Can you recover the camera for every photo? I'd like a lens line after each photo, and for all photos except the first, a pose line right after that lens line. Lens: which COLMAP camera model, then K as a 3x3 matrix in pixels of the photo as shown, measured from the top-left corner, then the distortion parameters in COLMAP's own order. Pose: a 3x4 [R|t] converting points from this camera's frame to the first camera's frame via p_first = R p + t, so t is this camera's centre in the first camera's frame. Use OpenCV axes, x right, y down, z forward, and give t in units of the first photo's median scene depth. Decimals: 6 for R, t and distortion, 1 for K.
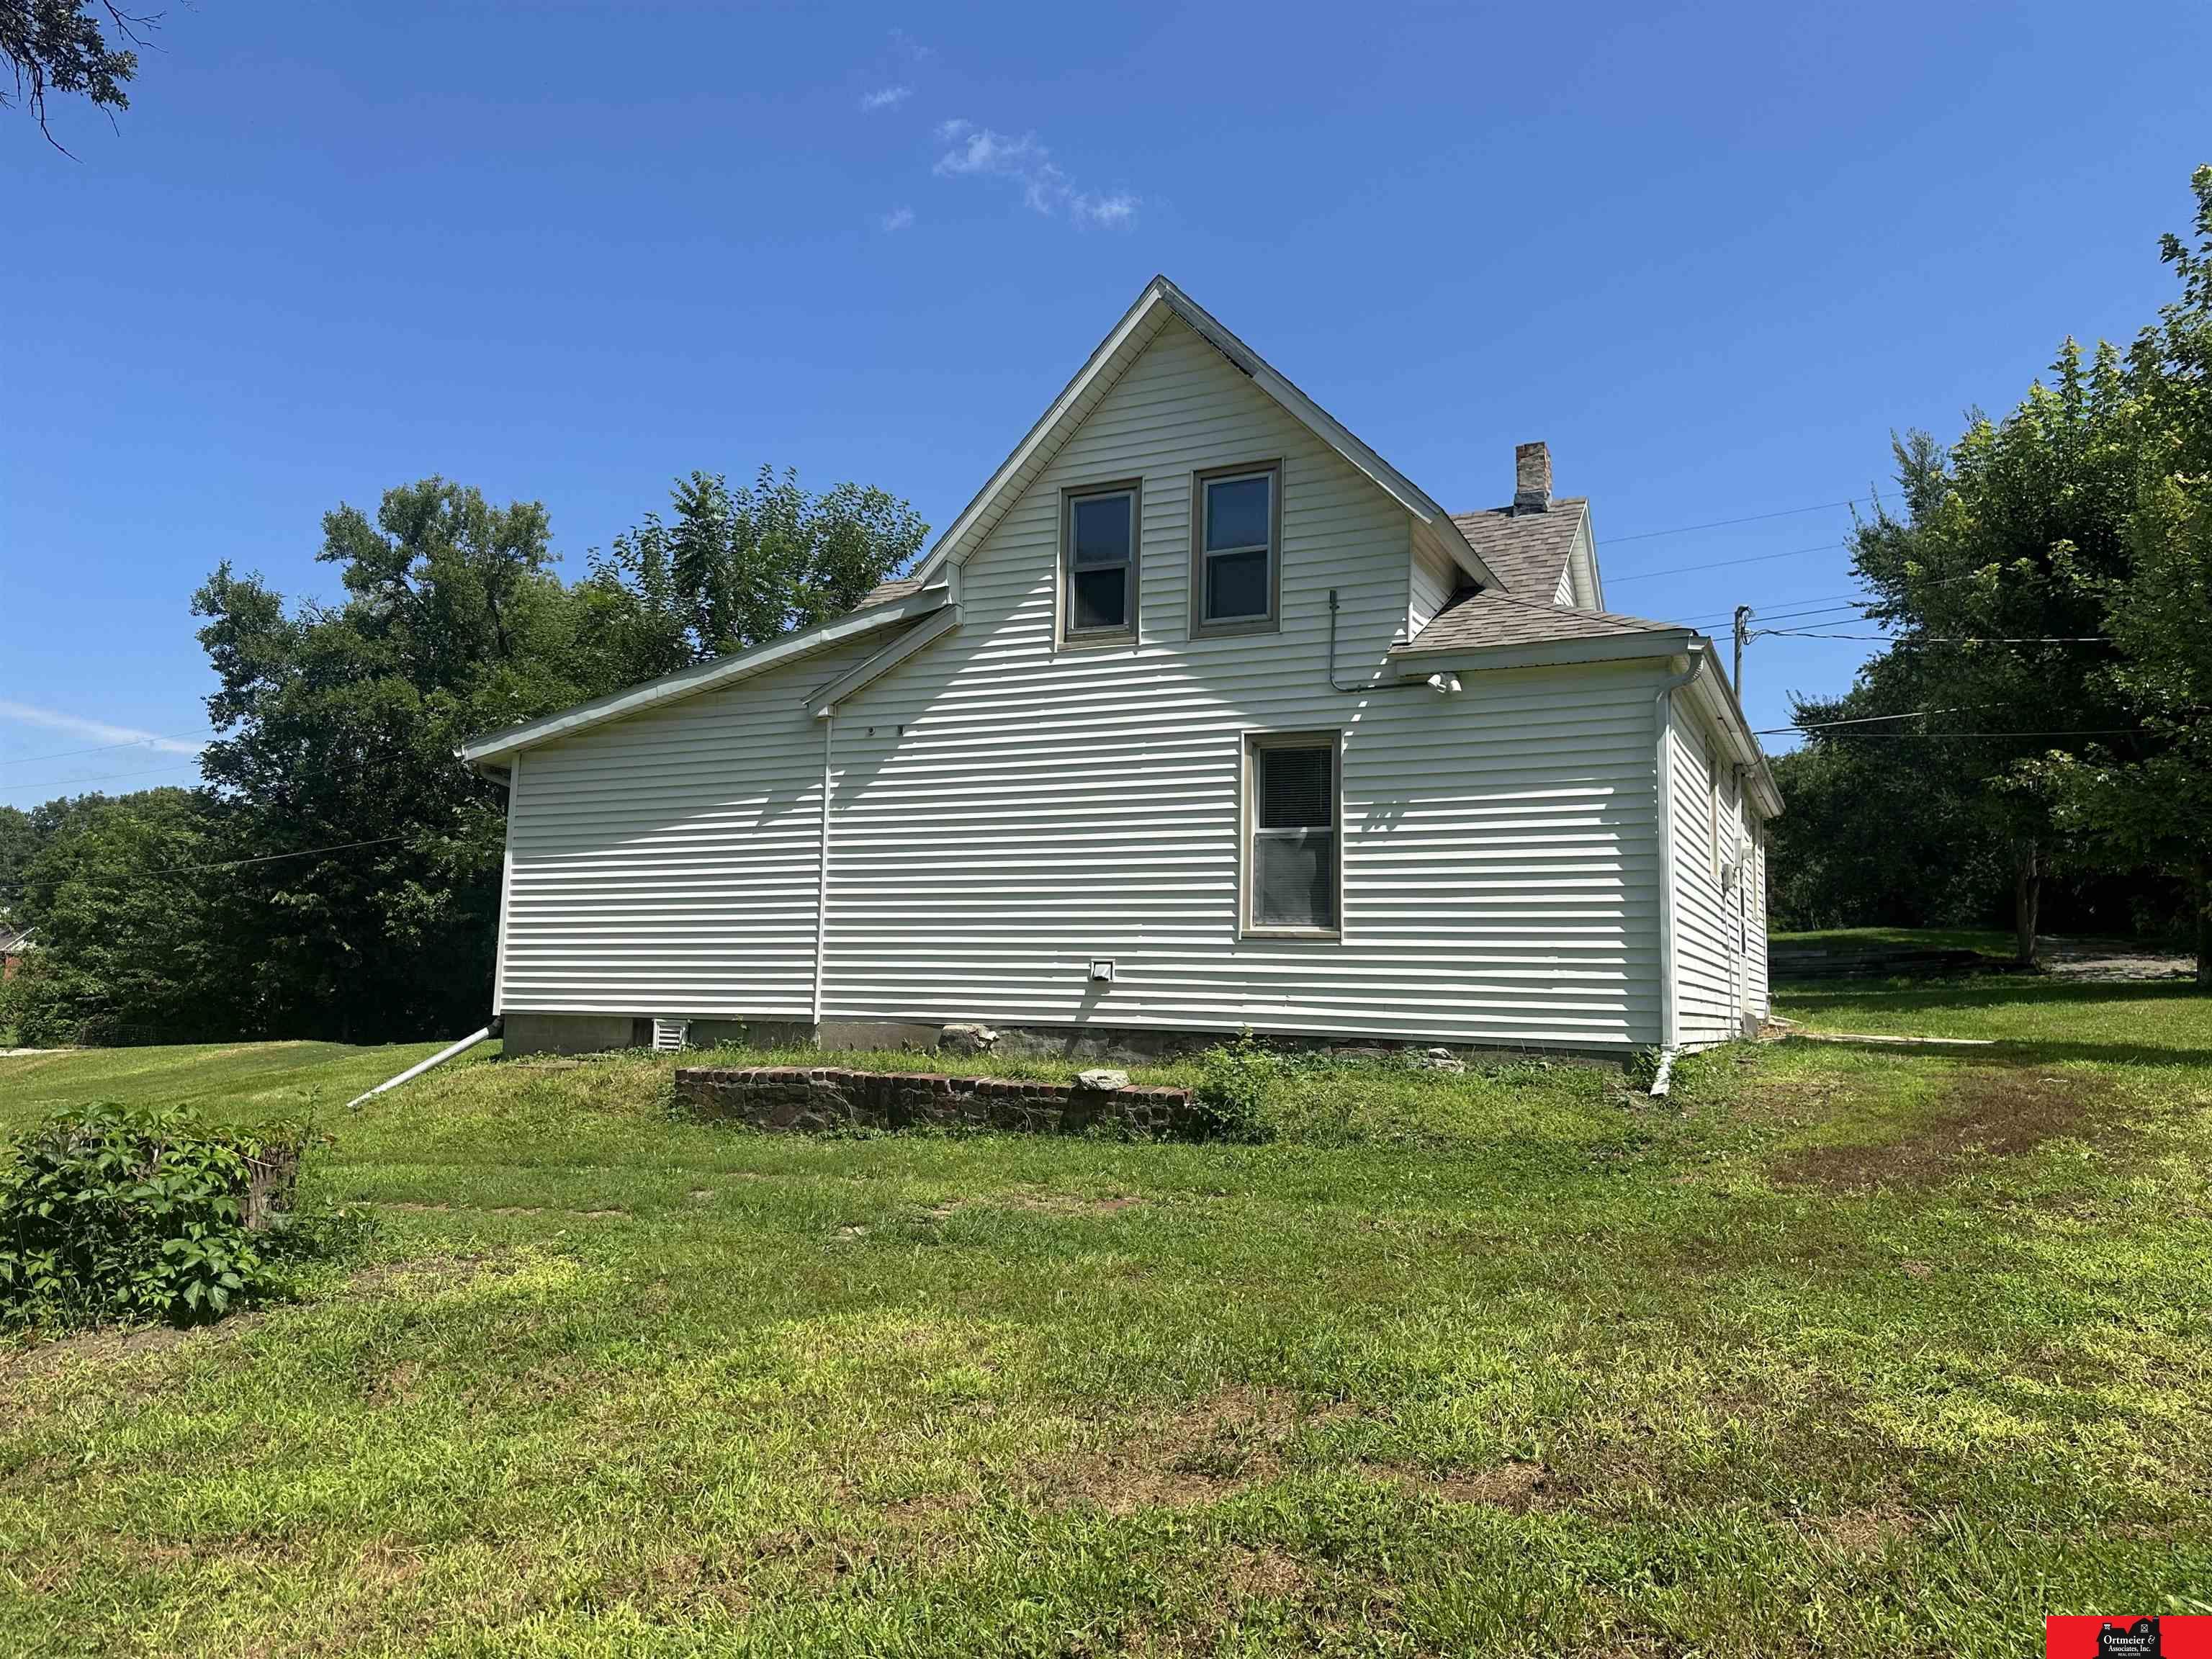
lens RADIAL K [[1520.7, 0, 1106.0], [0, 1520.7, 829.5], [0, 0, 1]] dist [0.141529, -0.215257]
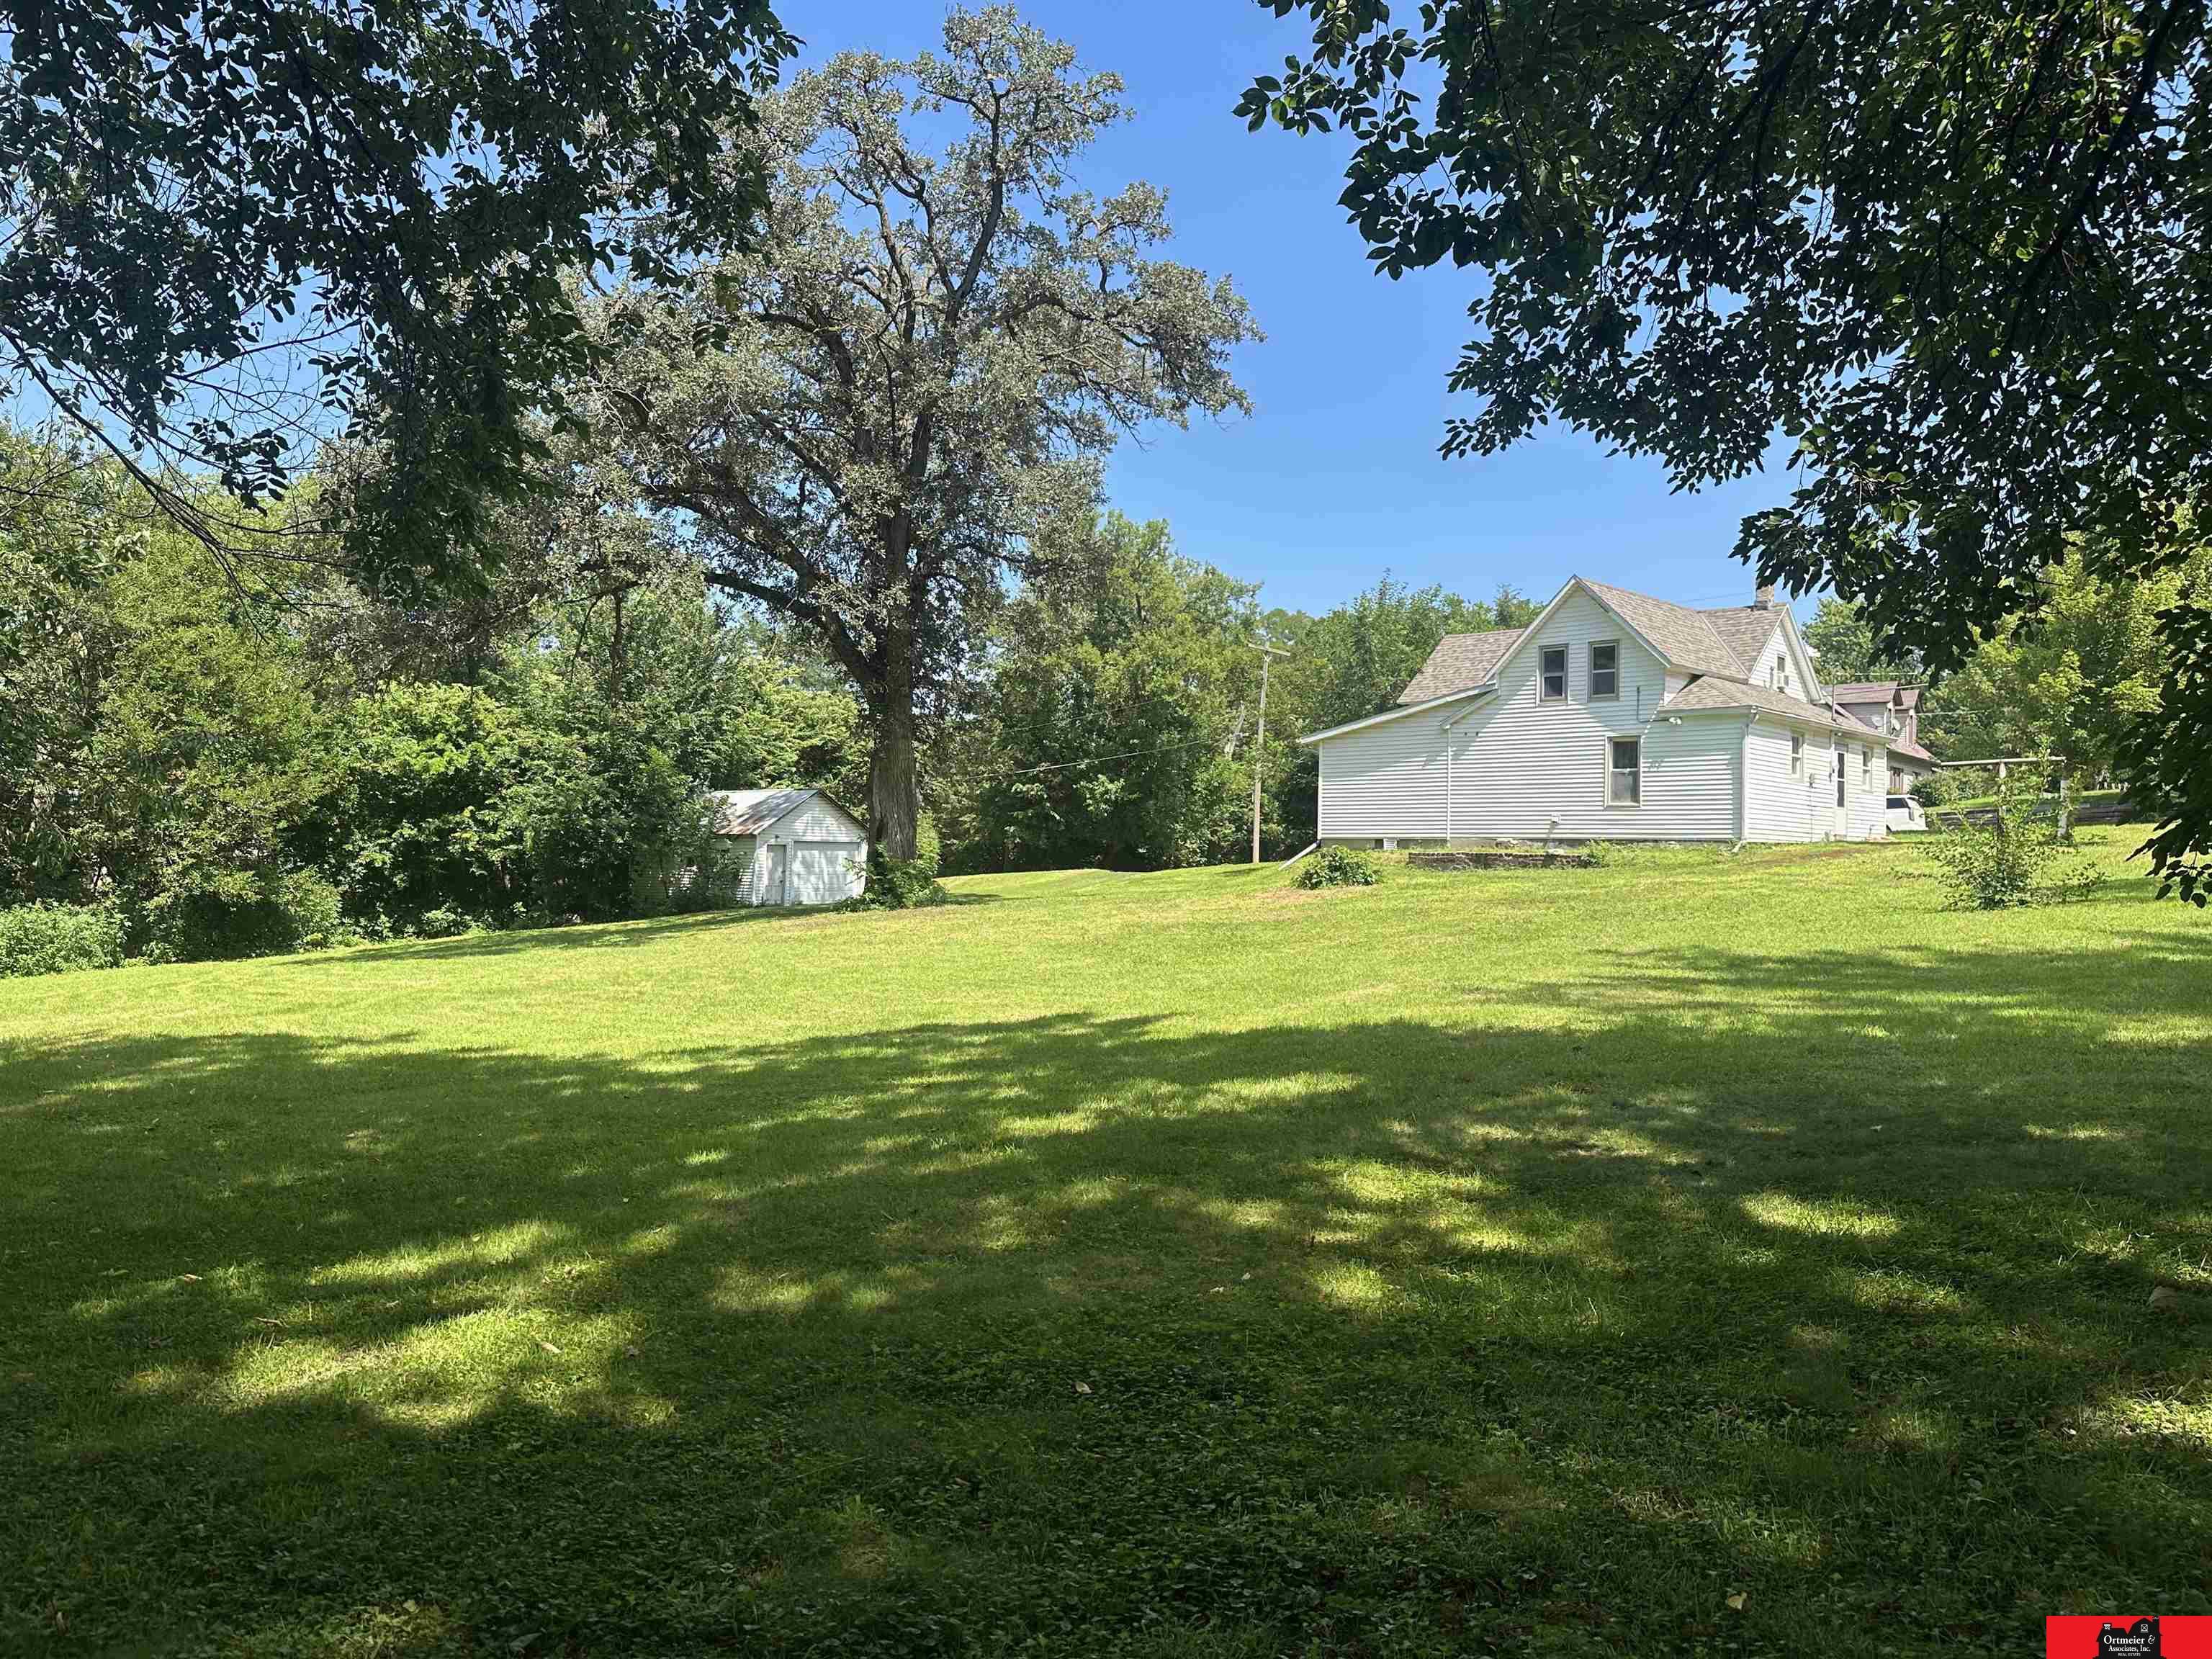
lens RADIAL K [[1520.7, 0, 1106.0], [0, 1520.7, 829.5], [0, 0, 1]] dist [0.141529, -0.215257]
pose [[0.956580, -0.010731, -0.291272, 0.031801], [0.035728, 0.996103, 0.080637, -0.158129], [0.289272, -0.087542, 0.953236, -2.103313]]
